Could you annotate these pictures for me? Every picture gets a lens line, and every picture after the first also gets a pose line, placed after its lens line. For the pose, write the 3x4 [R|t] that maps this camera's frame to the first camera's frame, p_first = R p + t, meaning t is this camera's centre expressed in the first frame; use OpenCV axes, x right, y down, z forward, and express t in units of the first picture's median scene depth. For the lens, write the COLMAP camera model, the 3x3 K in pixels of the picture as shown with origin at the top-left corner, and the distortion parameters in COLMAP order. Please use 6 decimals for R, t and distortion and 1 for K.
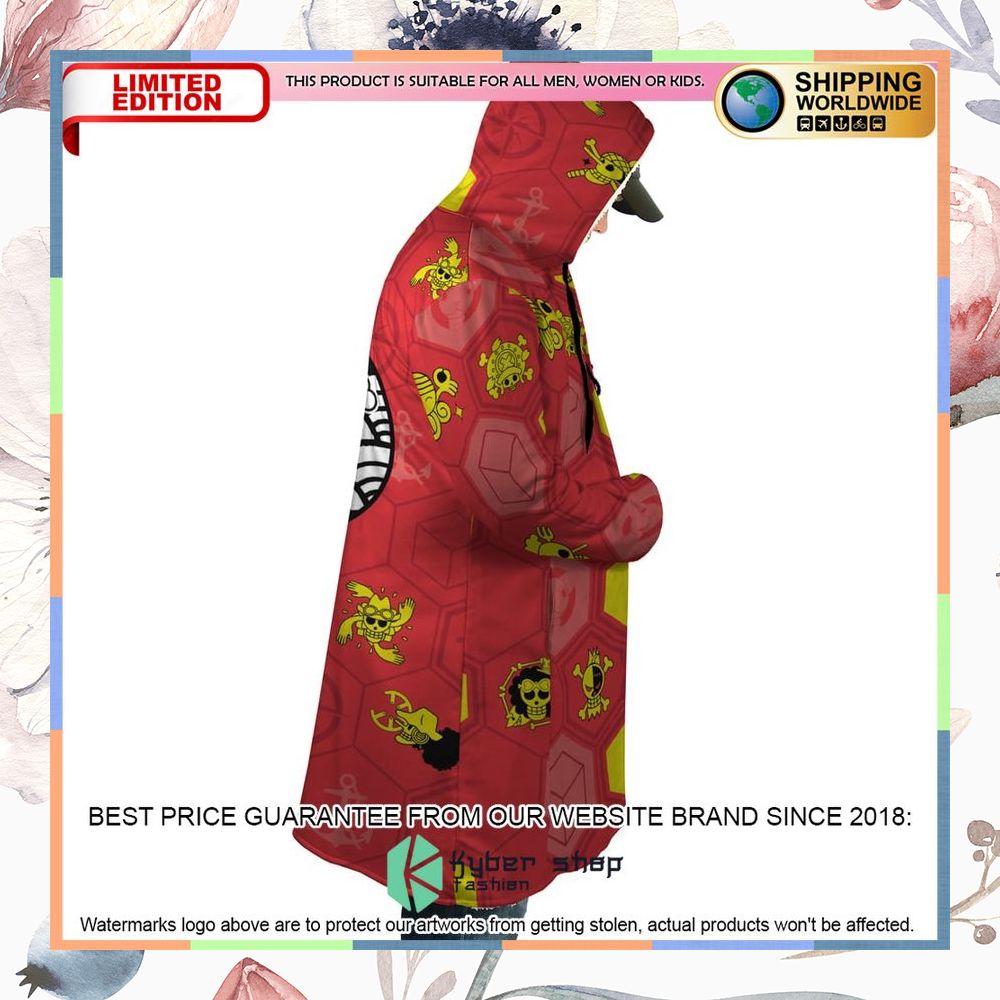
lens RADIAL K [[2240.6, 0, 500.2], [0, 2240.6, 516.5], [0, 0, 1]] dist [2.529153, -0.040070]
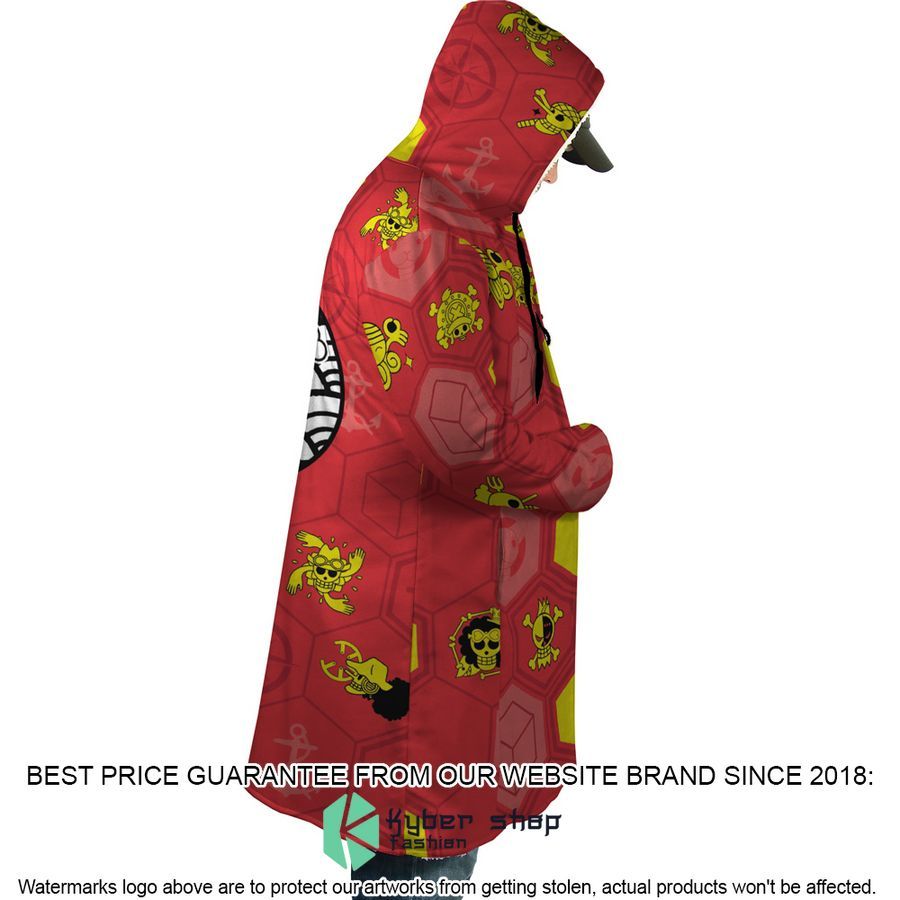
lens RADIAL K [[1264.7, 0, 450.0], [0, 1264.7, 450.0], [0, 0, 1]] dist [0.113819, -0.021075]
pose [[1.000000, 0.000038, -0.000187, 0.000001], [-0.000041, 0.999905, -0.013816, 0.000453], [0.000186, 0.013816, 0.999905, 0.442266]]
